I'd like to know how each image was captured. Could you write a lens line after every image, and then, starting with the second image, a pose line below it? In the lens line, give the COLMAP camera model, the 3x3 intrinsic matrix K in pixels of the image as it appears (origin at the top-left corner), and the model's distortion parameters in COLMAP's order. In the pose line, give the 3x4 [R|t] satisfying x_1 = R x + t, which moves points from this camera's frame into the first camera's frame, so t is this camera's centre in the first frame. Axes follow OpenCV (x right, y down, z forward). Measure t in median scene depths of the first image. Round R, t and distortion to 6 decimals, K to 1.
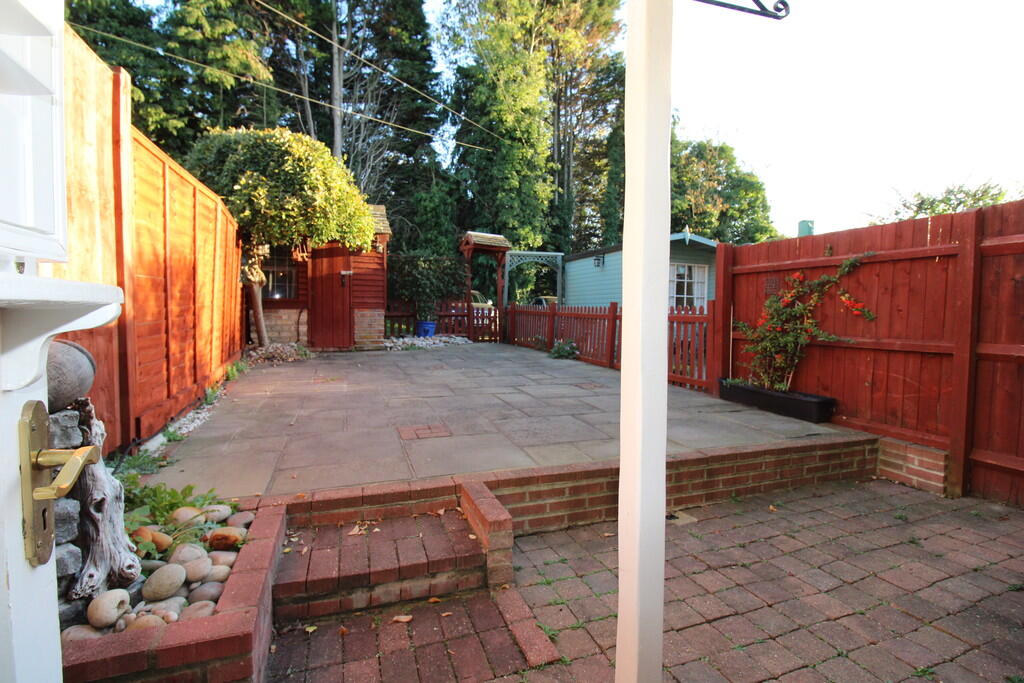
lens RADIAL K [[474.1, 0, 511.4], [0, 474.1, 327.3], [0, 0, 1]] dist [0.001504, -0.014469]
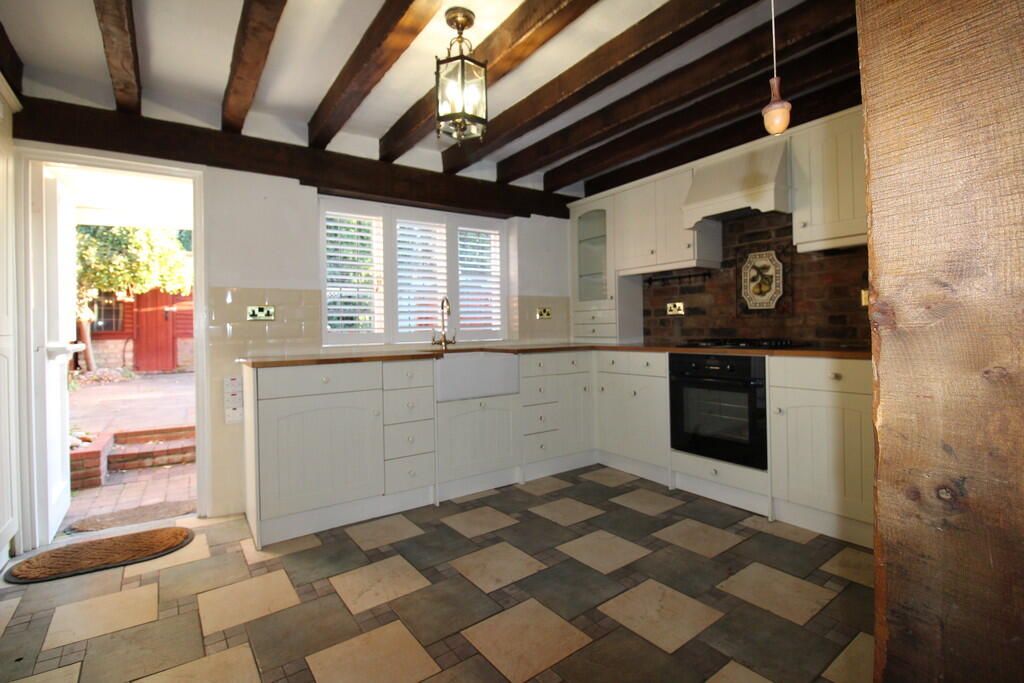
lens RADIAL K [[474.1, 0, 511.4], [0, 474.1, 327.3], [0, 0, 1]] dist [0.001504, -0.014469]
pose [[0.966245, -0.015969, 0.257130, 0.196668], [0.027389, 0.998788, -0.040890, 0.006572], [-0.256165, 0.046552, 0.965511, -0.418234]]
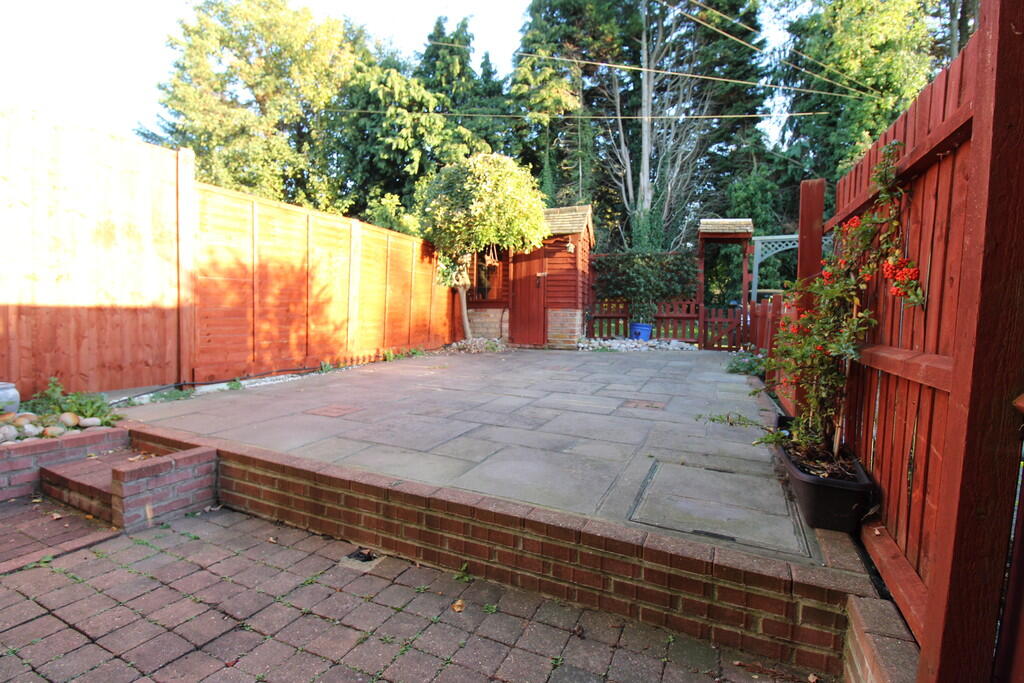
lens RADIAL K [[474.1, 0, 511.4], [0, 474.1, 327.3], [0, 0, 1]] dist [0.001504, -0.014469]
pose [[0.711562, 0.024747, -0.702187, 0.358654], [-0.035675, 0.999363, -0.000930, 0.006364], [0.701717, 0.025712, 0.711991, 0.209983]]
